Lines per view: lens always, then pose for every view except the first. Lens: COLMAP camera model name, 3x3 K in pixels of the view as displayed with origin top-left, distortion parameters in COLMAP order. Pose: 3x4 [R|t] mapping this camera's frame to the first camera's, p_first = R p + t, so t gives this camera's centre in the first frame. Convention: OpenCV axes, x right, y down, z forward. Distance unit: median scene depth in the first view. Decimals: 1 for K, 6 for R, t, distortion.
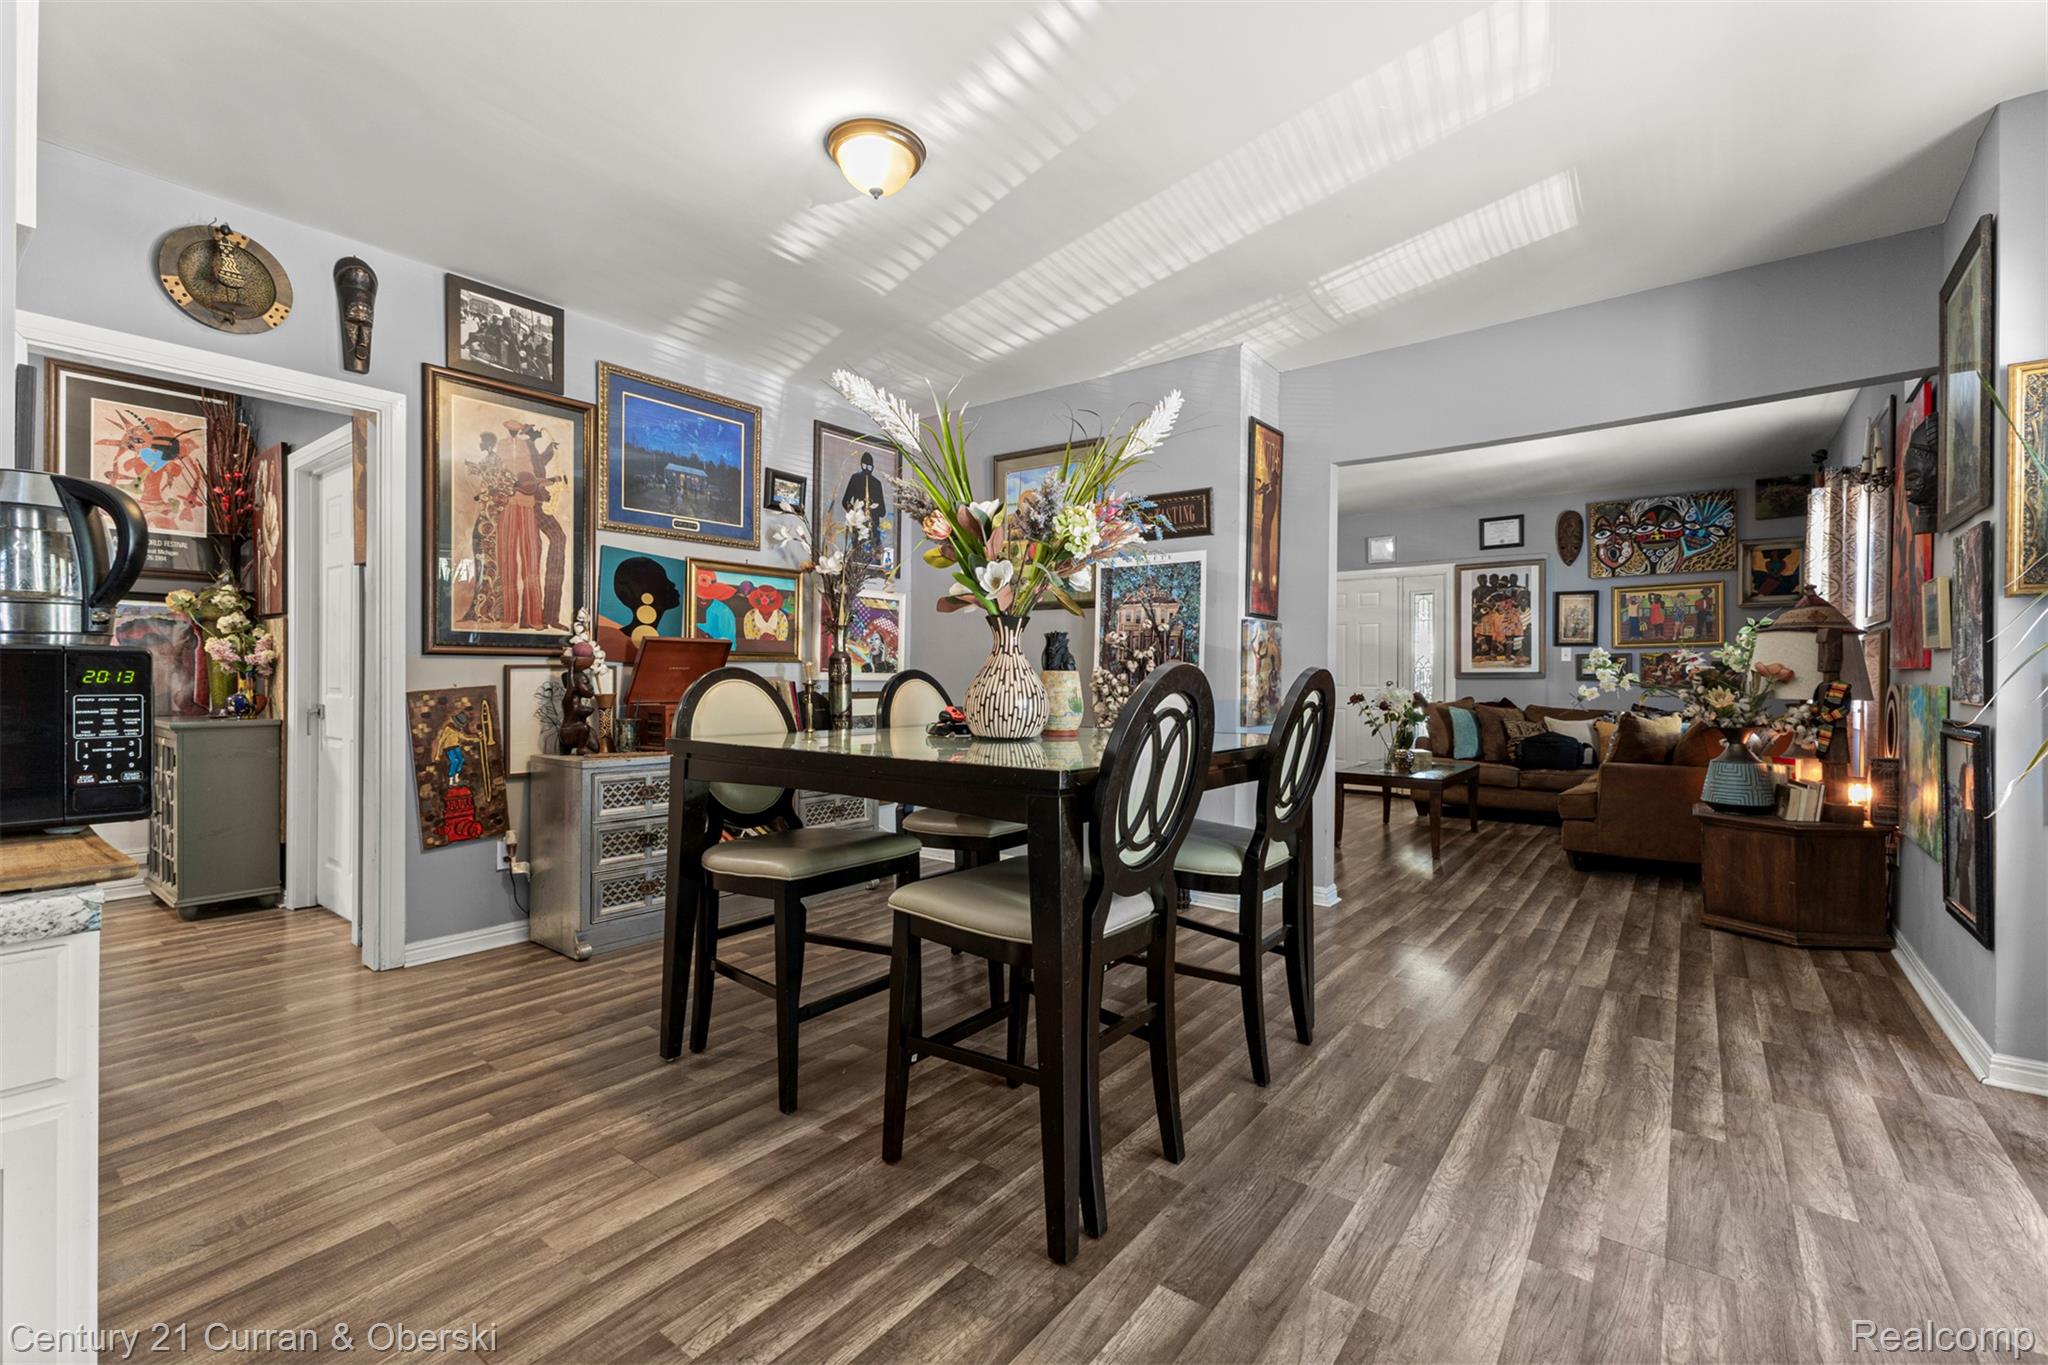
lens RADIAL K [[883.1, 0, 1009.9], [0, 883.1, 686.6], [0, 0, 1]] dist [0.017051, -0.004490]
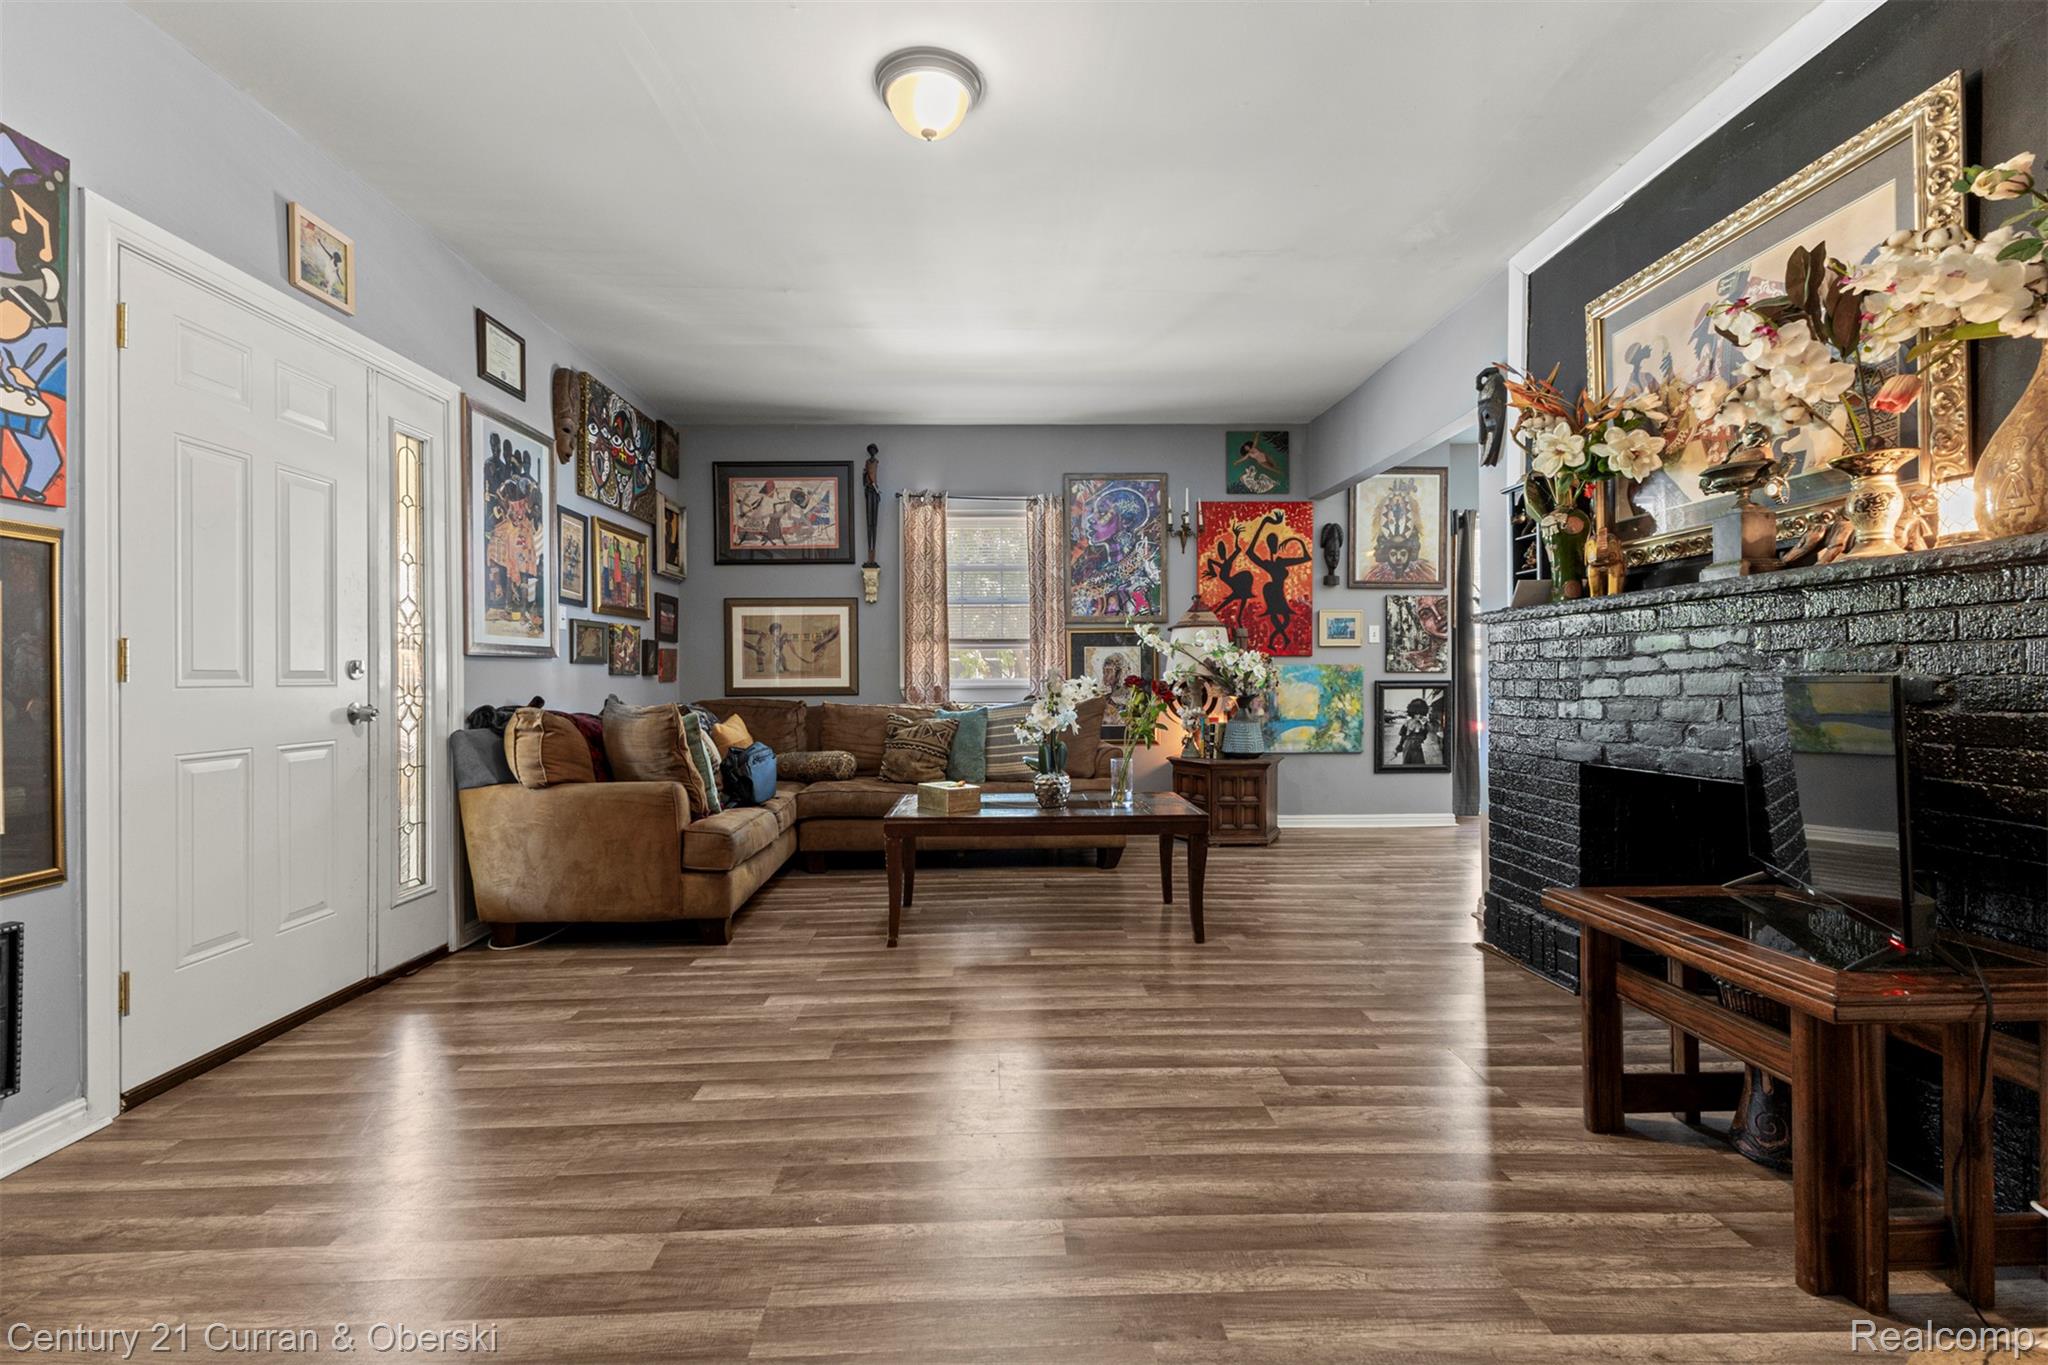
lens RADIAL K [[883.1, 0, 1018.7], [0, 883.1, 685.9], [0, 0, 1]] dist [0.017051, -0.004490]
pose [[-0.635728, -0.008686, 0.771864, -0.002617], [0.011686, 0.999714, 0.020875, -0.000724], [-0.771825, 0.022291, -0.635444, 1.223341]]
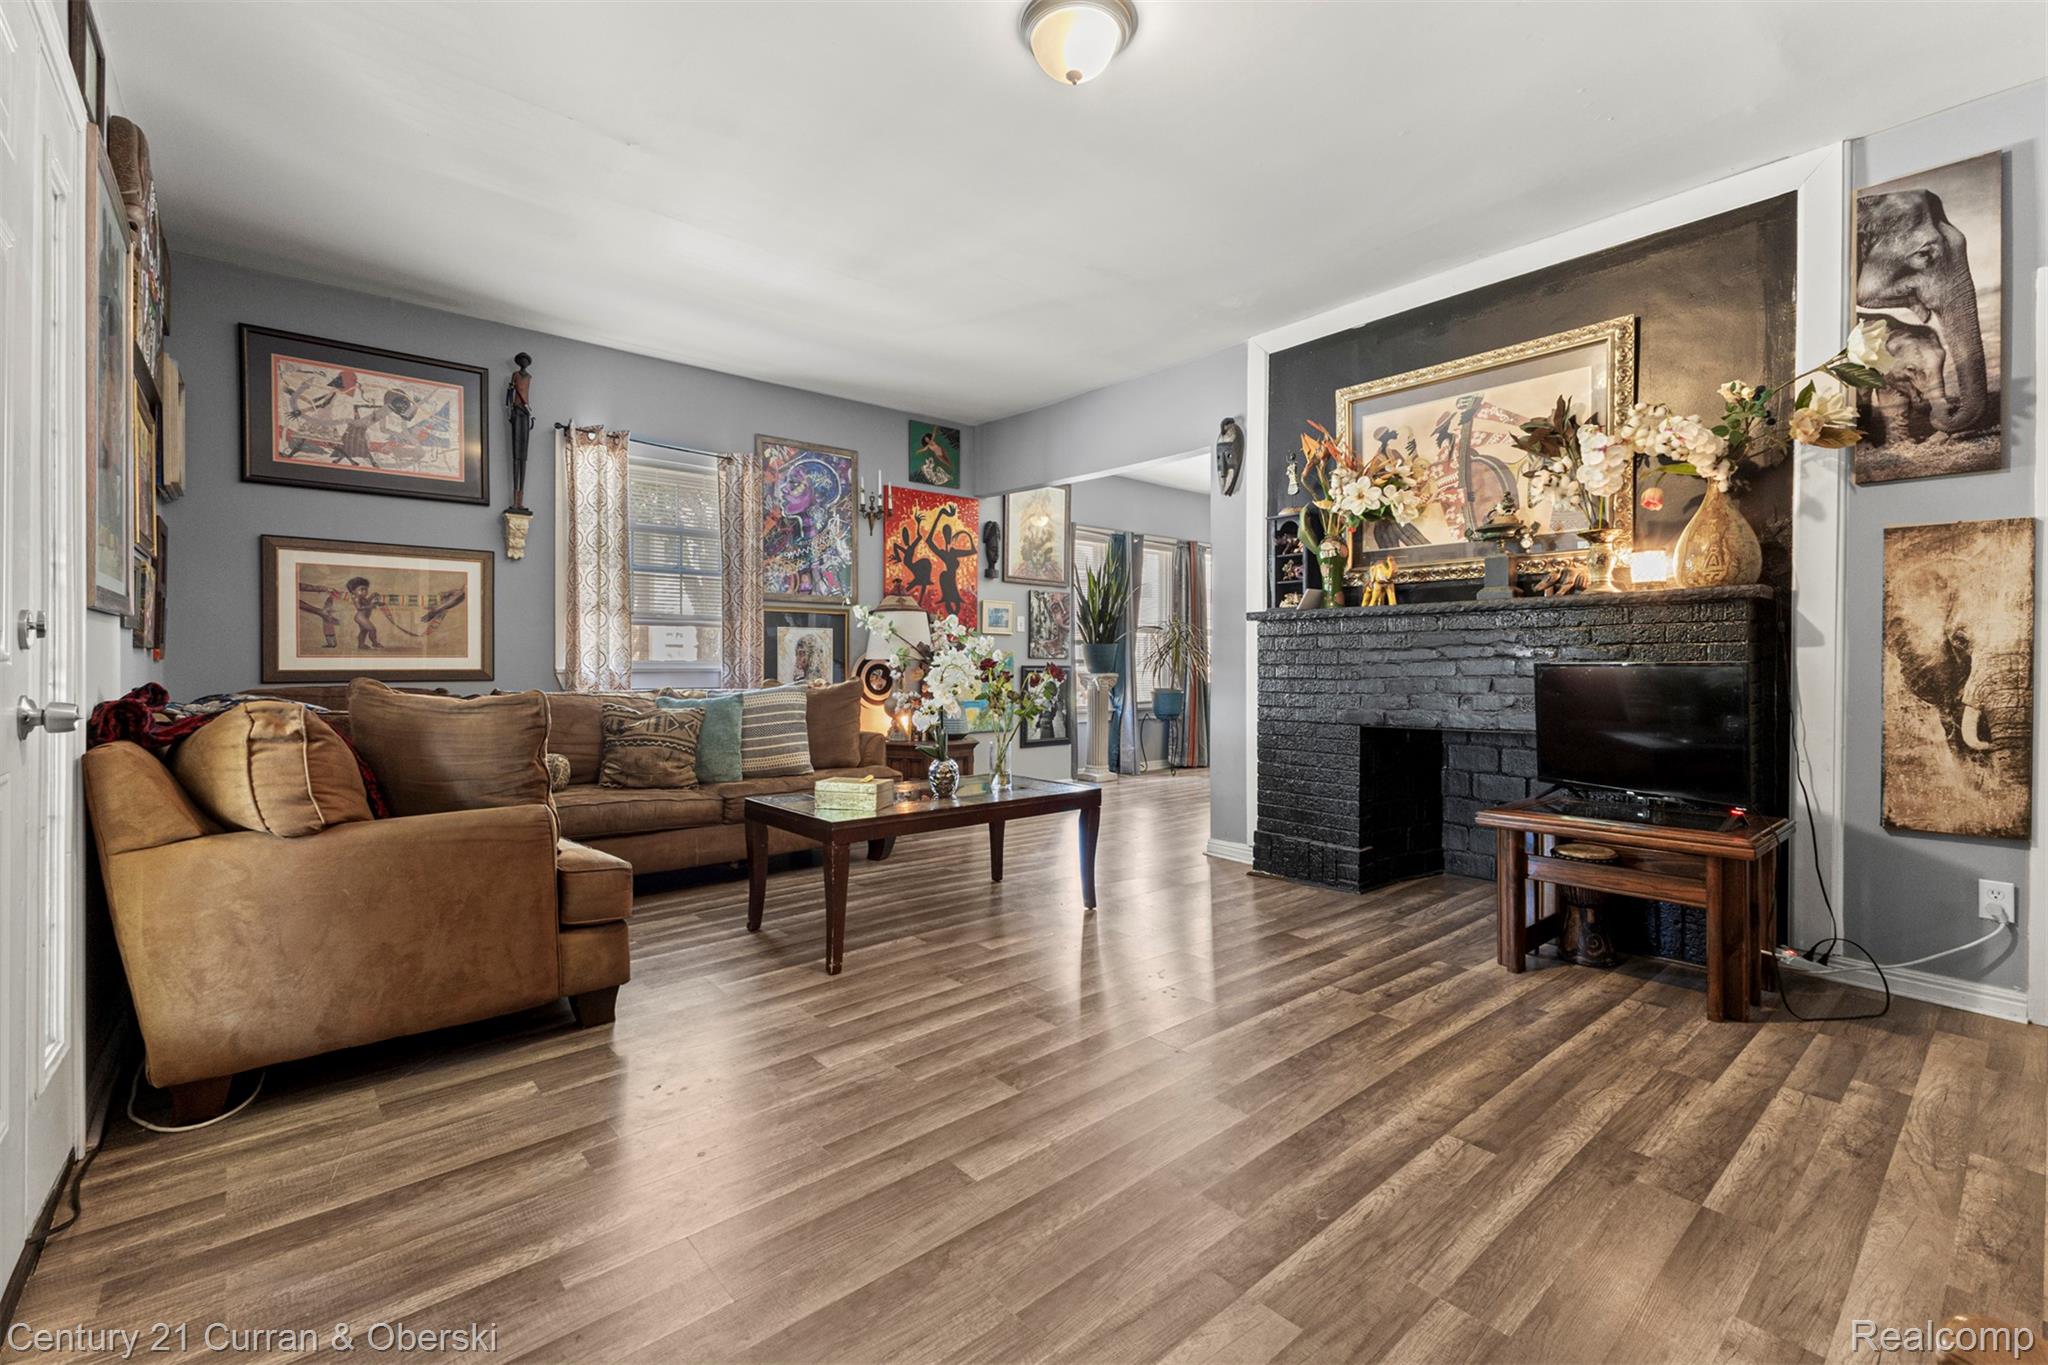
lens RADIAL K [[883.1, 0, 1020.8], [0, 883.1, 671.8], [0, 0, 1]] dist [0.017051, -0.004490]
pose [[-0.979540, -0.009645, 0.201018, 0.246443], [-0.005022, 0.999711, 0.023499, 0.000488], [-0.201187, 0.022008, -0.979306, 1.355125]]
